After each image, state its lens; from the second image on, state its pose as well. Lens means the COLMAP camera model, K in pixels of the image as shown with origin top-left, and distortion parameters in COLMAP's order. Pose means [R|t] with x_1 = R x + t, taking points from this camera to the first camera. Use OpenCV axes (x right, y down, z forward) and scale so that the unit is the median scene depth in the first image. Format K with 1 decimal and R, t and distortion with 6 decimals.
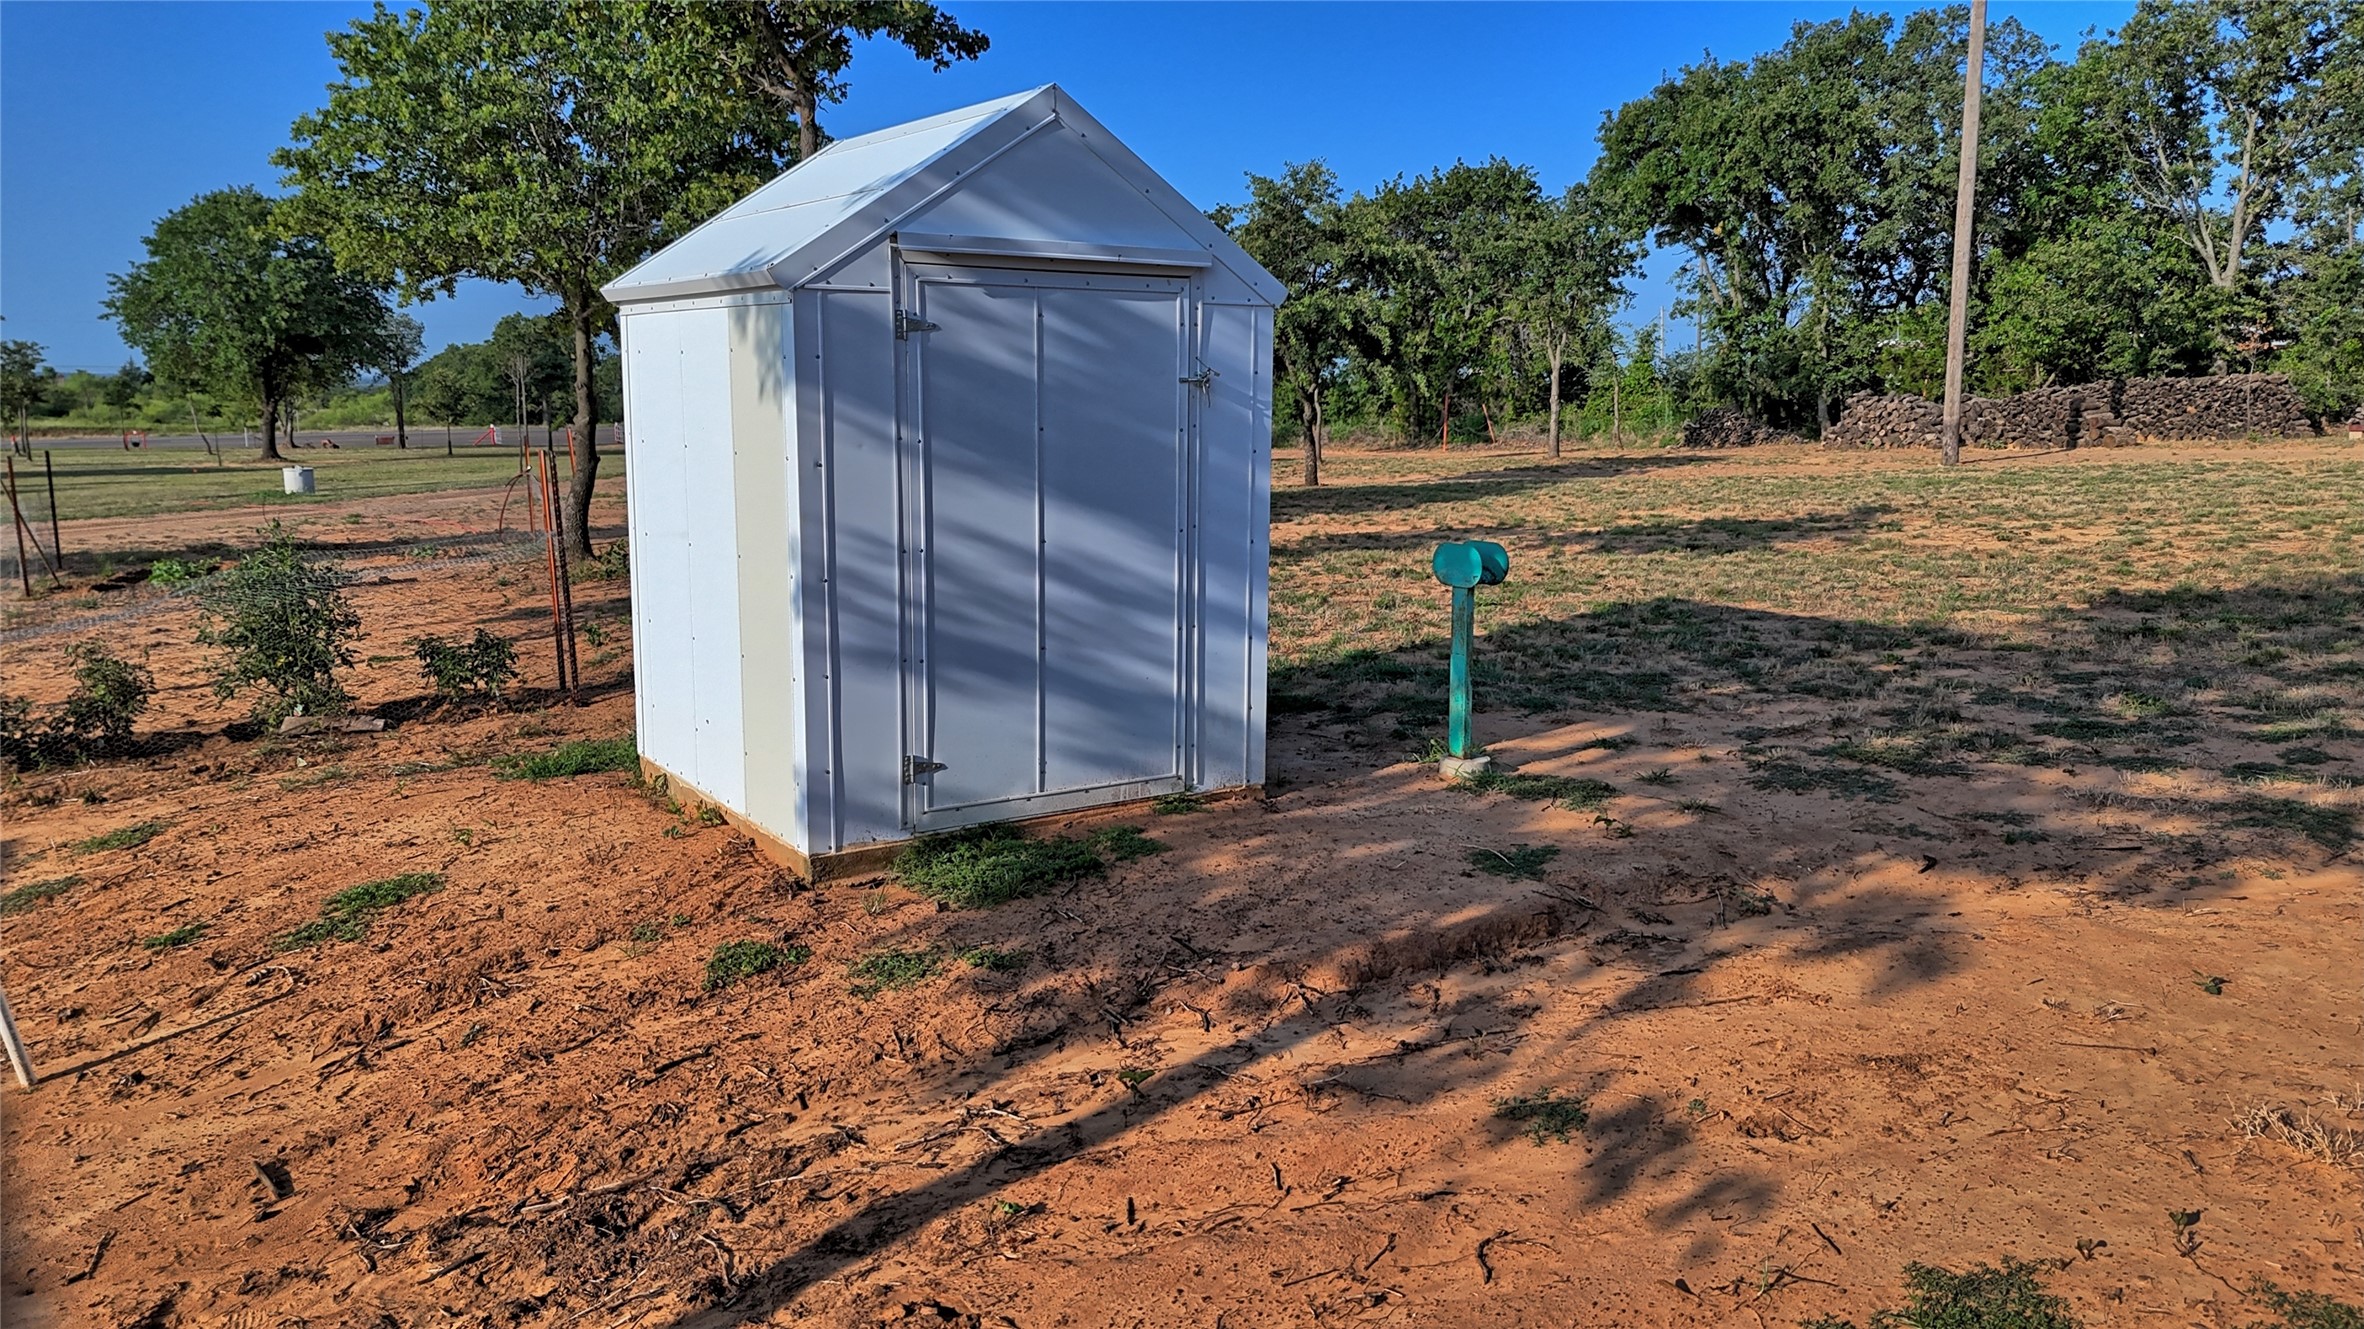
lens RADIAL K [[1730.2, 0, 1190.8], [0, 1730.2, 659.9], [0, 0, 1]] dist [0.069588, -0.077424]
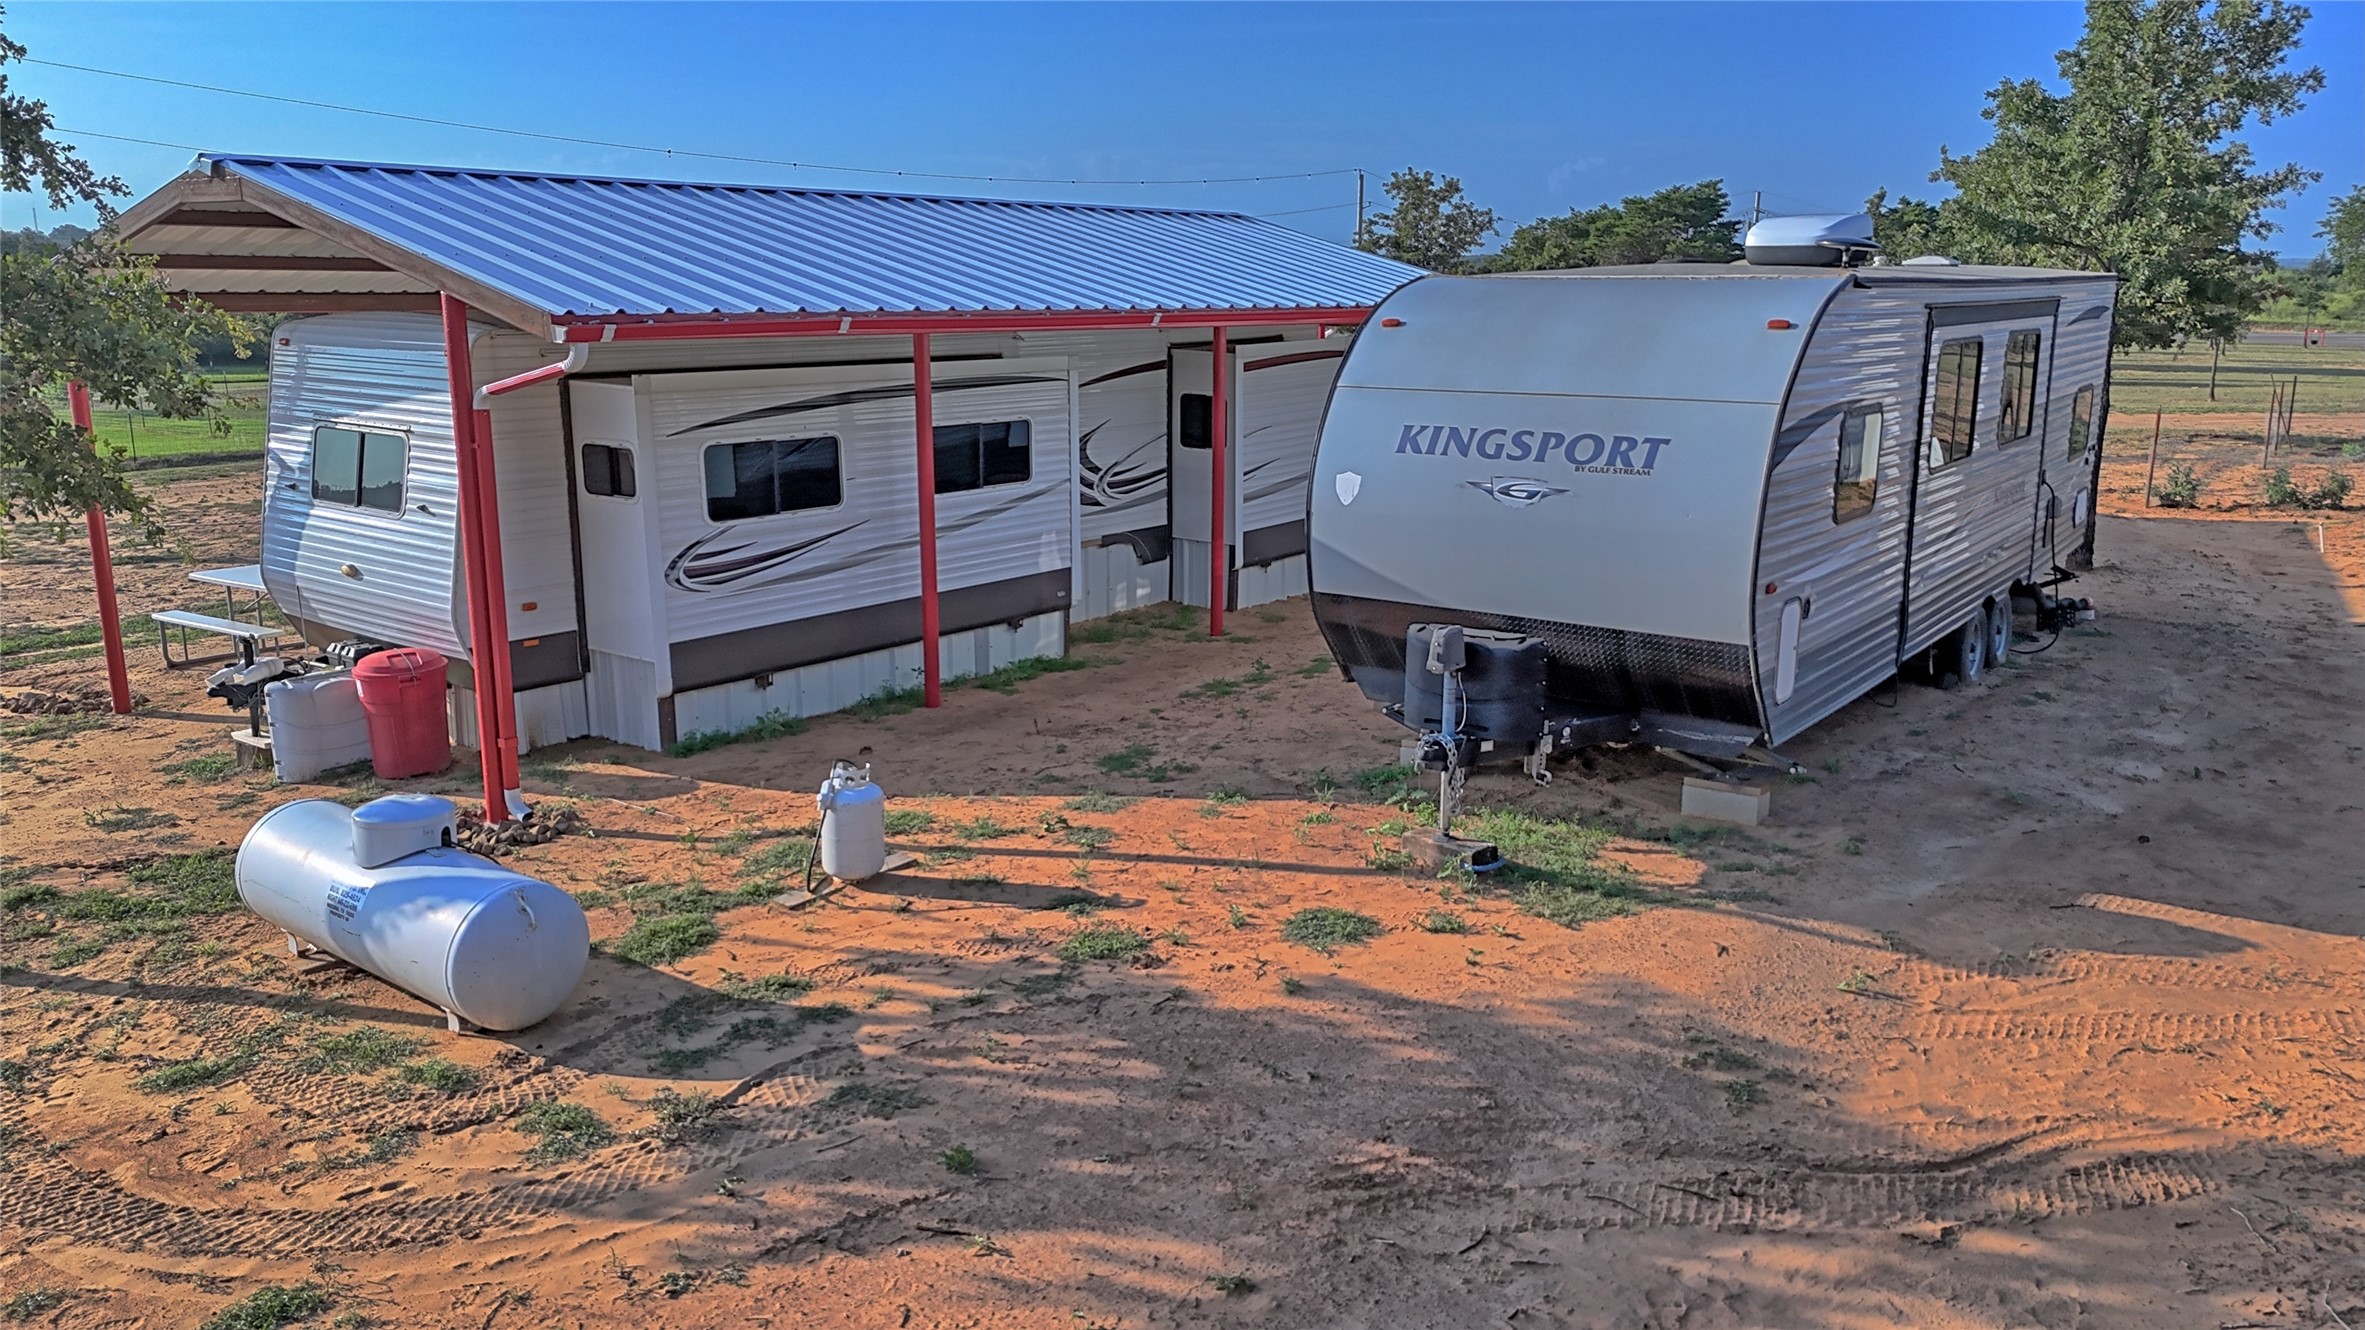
lens RADIAL K [[1705.4, 0, 1182.5], [0, 1705.4, 665.0], [0, 0, 1]] dist [0.000765, -0.002342]
pose [[0.442437, 0.196589, -0.874987, 0.086092], [-0.135088, 0.979154, 0.151685, 0.011888], [0.886567, 0.051089, 0.459770, -0.160689]]
